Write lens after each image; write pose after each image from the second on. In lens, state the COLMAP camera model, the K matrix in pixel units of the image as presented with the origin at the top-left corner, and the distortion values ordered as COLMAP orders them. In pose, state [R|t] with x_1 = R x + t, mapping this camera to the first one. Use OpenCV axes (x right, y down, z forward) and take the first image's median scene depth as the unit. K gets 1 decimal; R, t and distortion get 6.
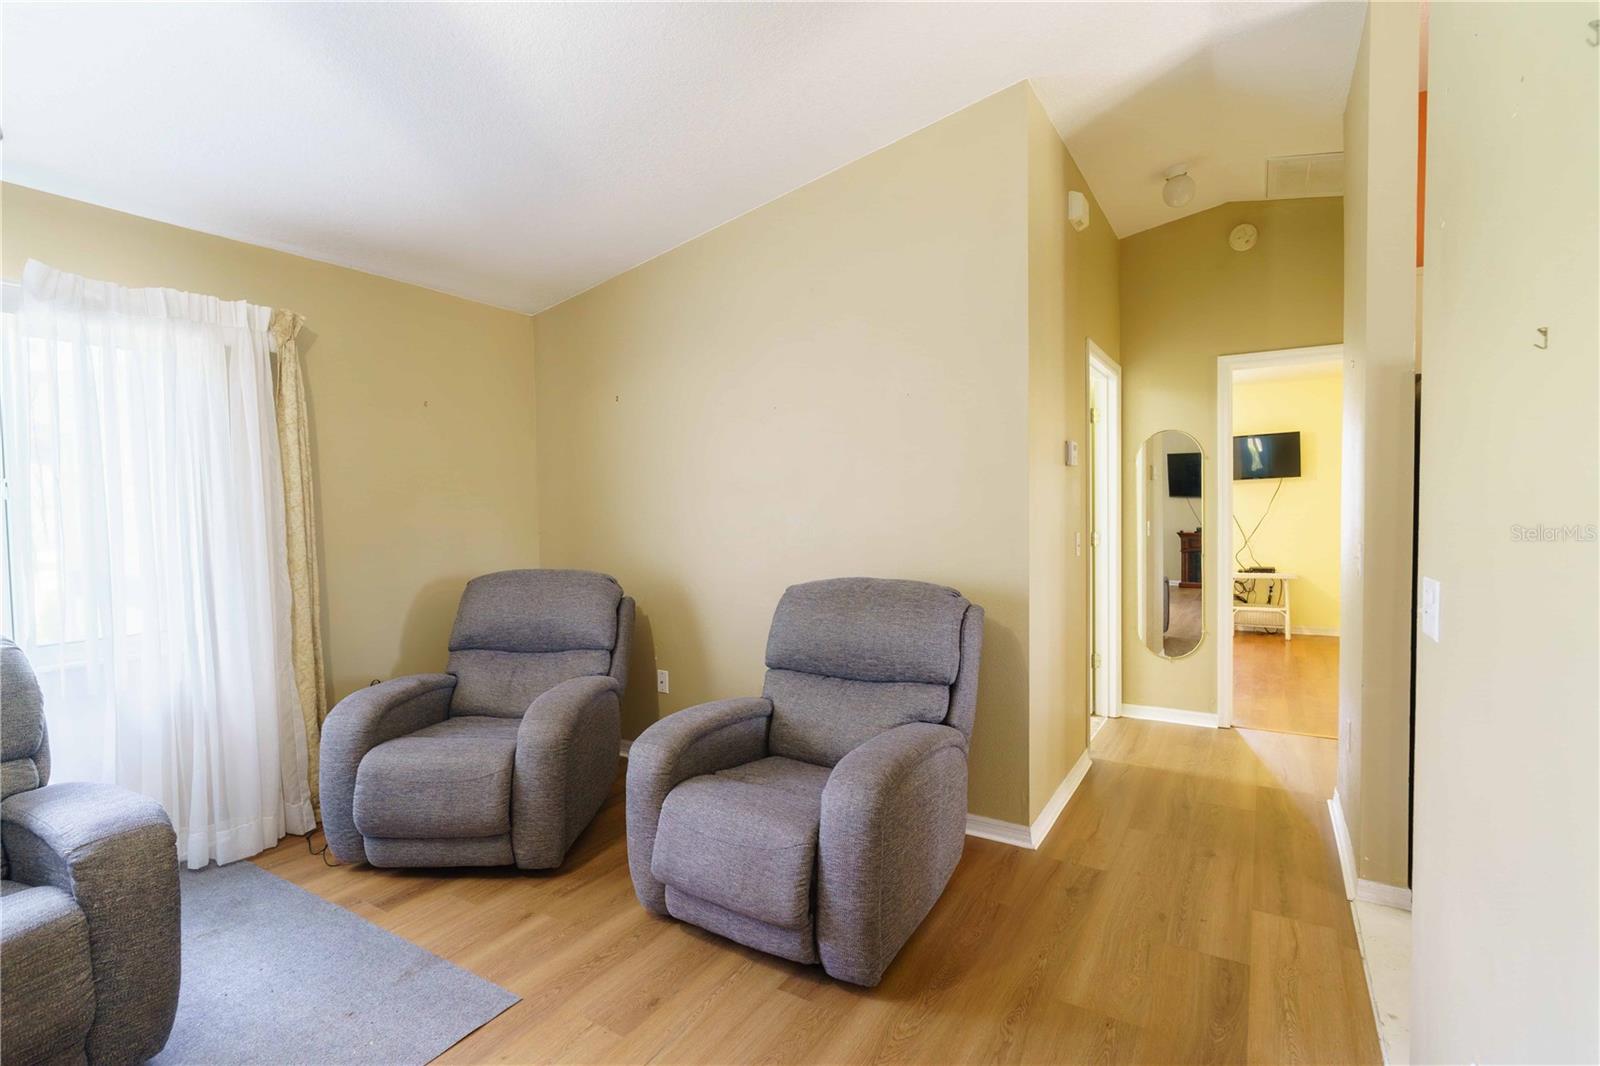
lens RADIAL K [[748.6, 0, 800.0], [0, 748.6, 533.0], [0, 0, 1]] dist [-0.015941, 0.000501]
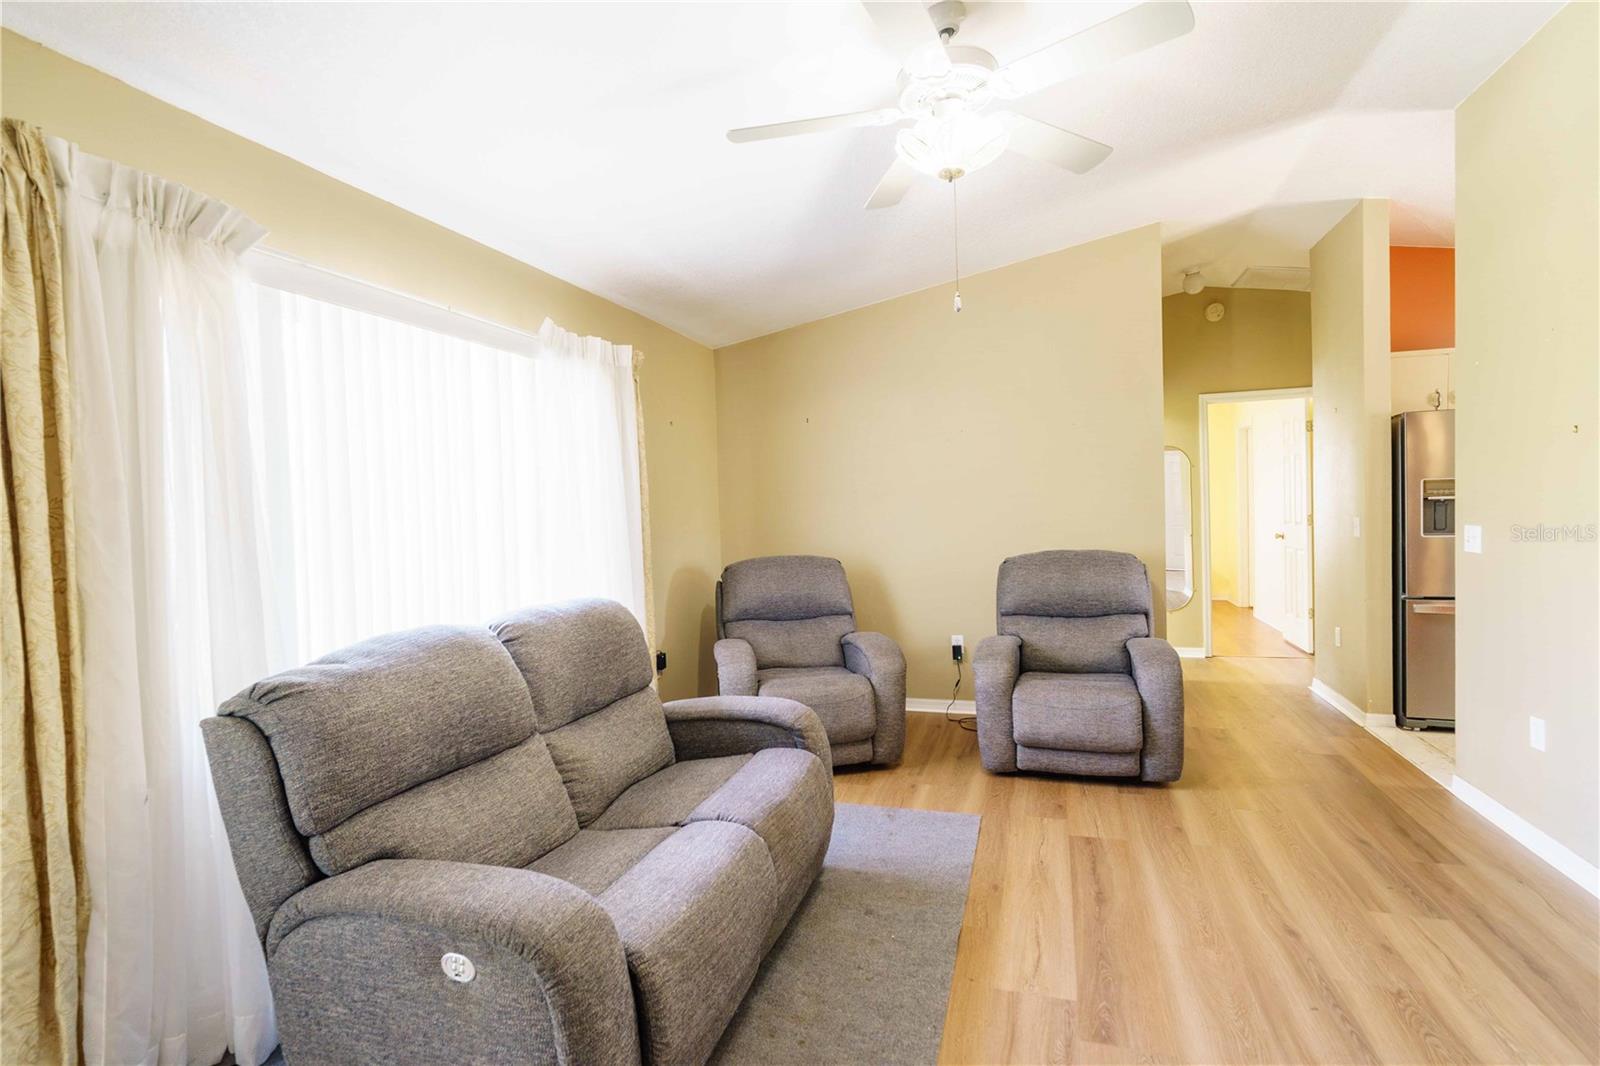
lens RADIAL K [[768.4, 0, 800.0], [0, 768.4, 533.0], [0, 0, 1]] dist [-0.029493, 0.016210]
pose [[0.971349, -0.024110, 0.236431, -0.853614], [0.026074, 0.999647, -0.005186, 0.023489], [-0.236222, 0.011202, 0.971635, -0.370039]]
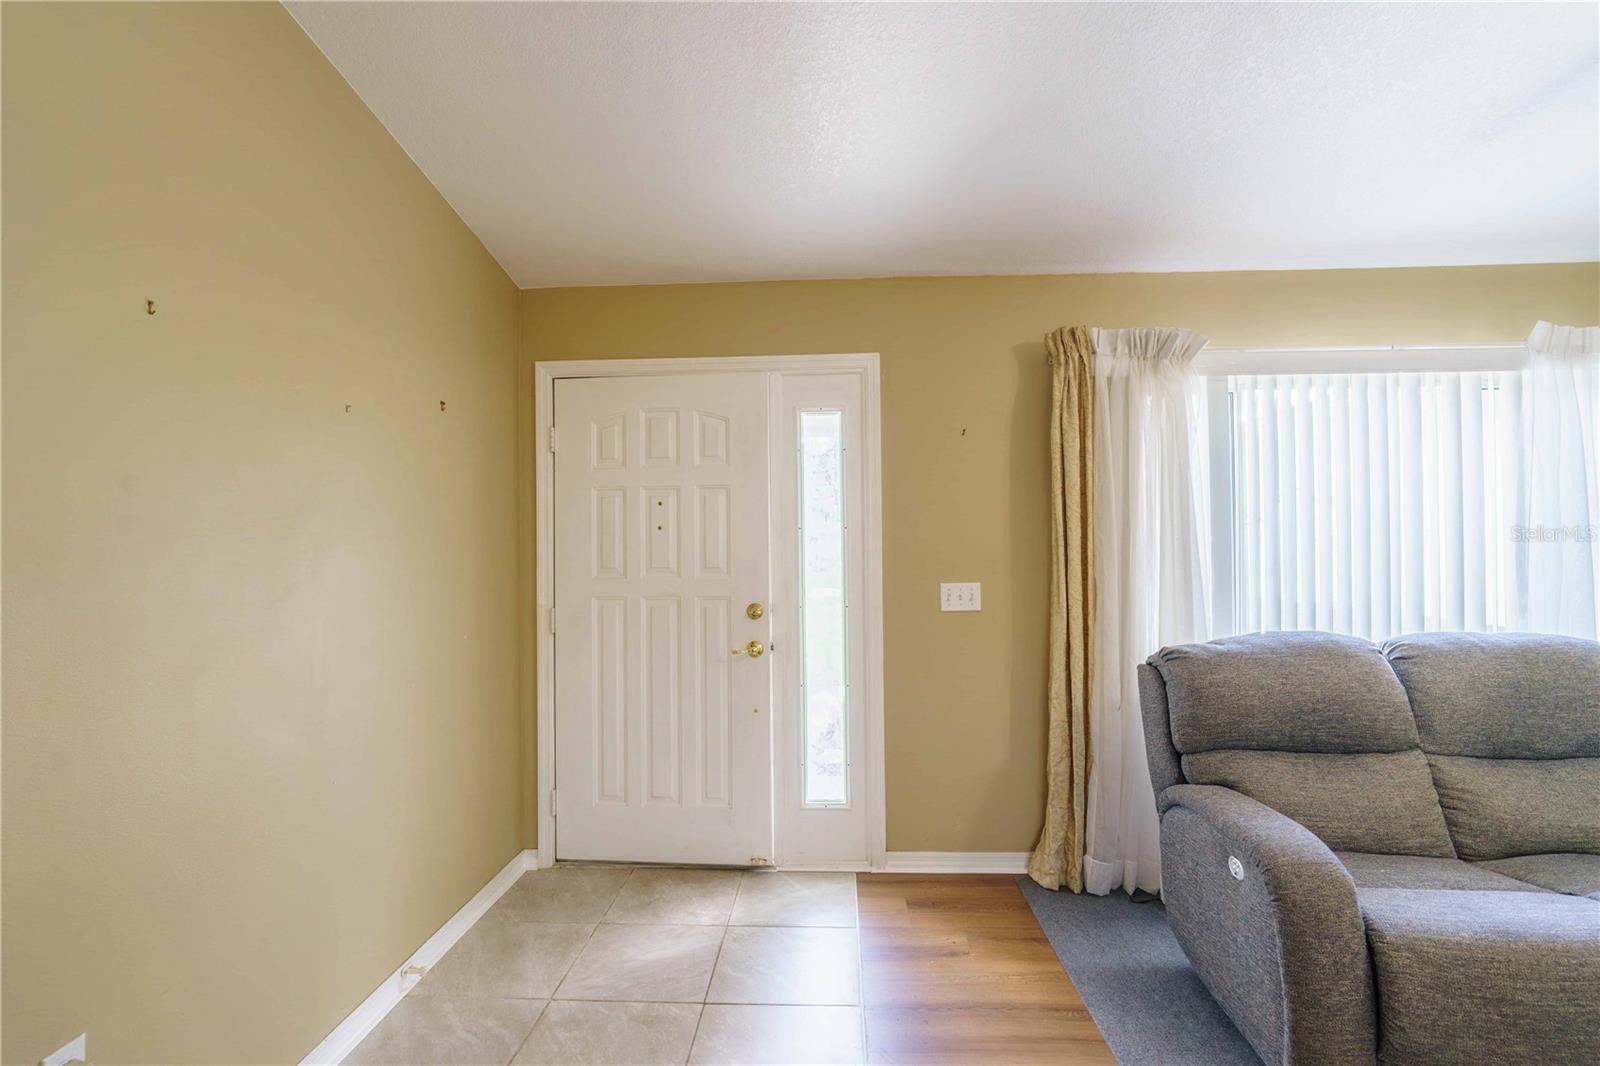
lens RADIAL K [[748.6, 0, 800.0], [0, 748.6, 533.0], [0, 0, 1]] dist [-0.015941, 0.000501]
pose [[0.481257, -0.009367, -0.876530, -0.532579], [-0.028703, 0.999238, -0.026437, 0.025360], [0.876110, 0.037882, 0.480621, -0.523760]]
